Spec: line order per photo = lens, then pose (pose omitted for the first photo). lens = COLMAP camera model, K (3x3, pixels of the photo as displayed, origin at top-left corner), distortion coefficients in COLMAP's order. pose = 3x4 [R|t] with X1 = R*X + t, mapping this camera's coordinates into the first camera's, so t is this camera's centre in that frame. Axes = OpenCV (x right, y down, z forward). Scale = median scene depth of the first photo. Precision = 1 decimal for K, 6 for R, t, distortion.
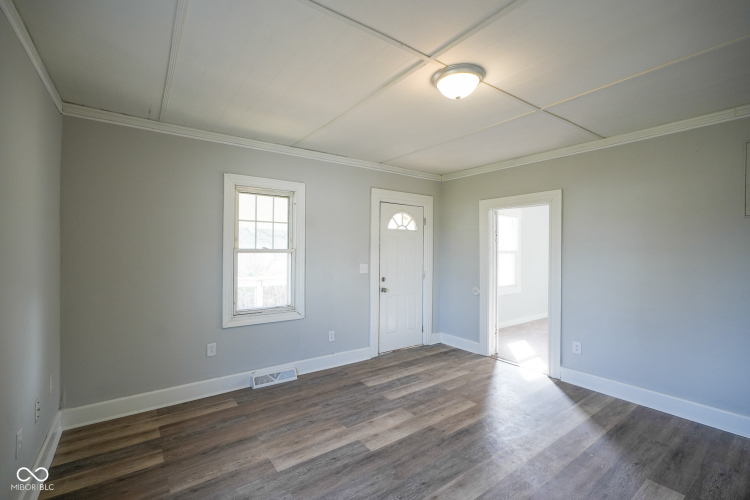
lens RADIAL K [[329.8, 0, 372.7], [0, 329.8, 251.0], [0, 0, 1]] dist [0.001616, 0.000548]
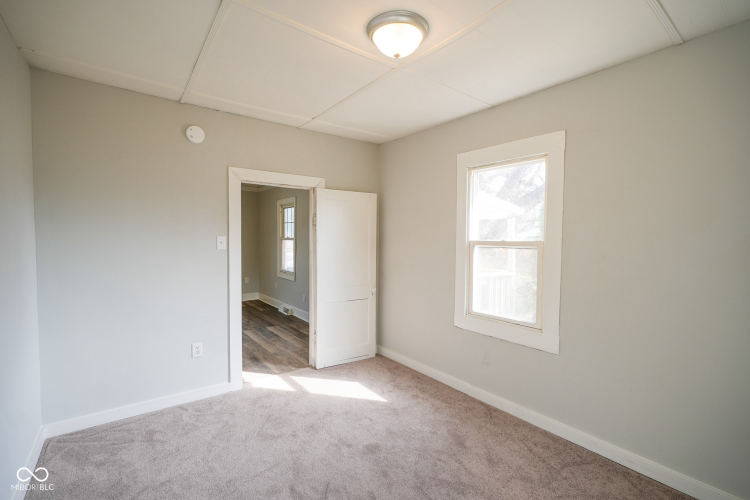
lens RADIAL K [[329.8, 0, 372.7], [0, 329.8, 251.0], [0, 0, 1]] dist [0.001616, 0.000548]
pose [[0.023484, 0.024954, -0.999413, 1.367214], [-0.021143, 0.999477, 0.024459, 0.010925], [0.999501, 0.020556, 0.023999, 1.310671]]
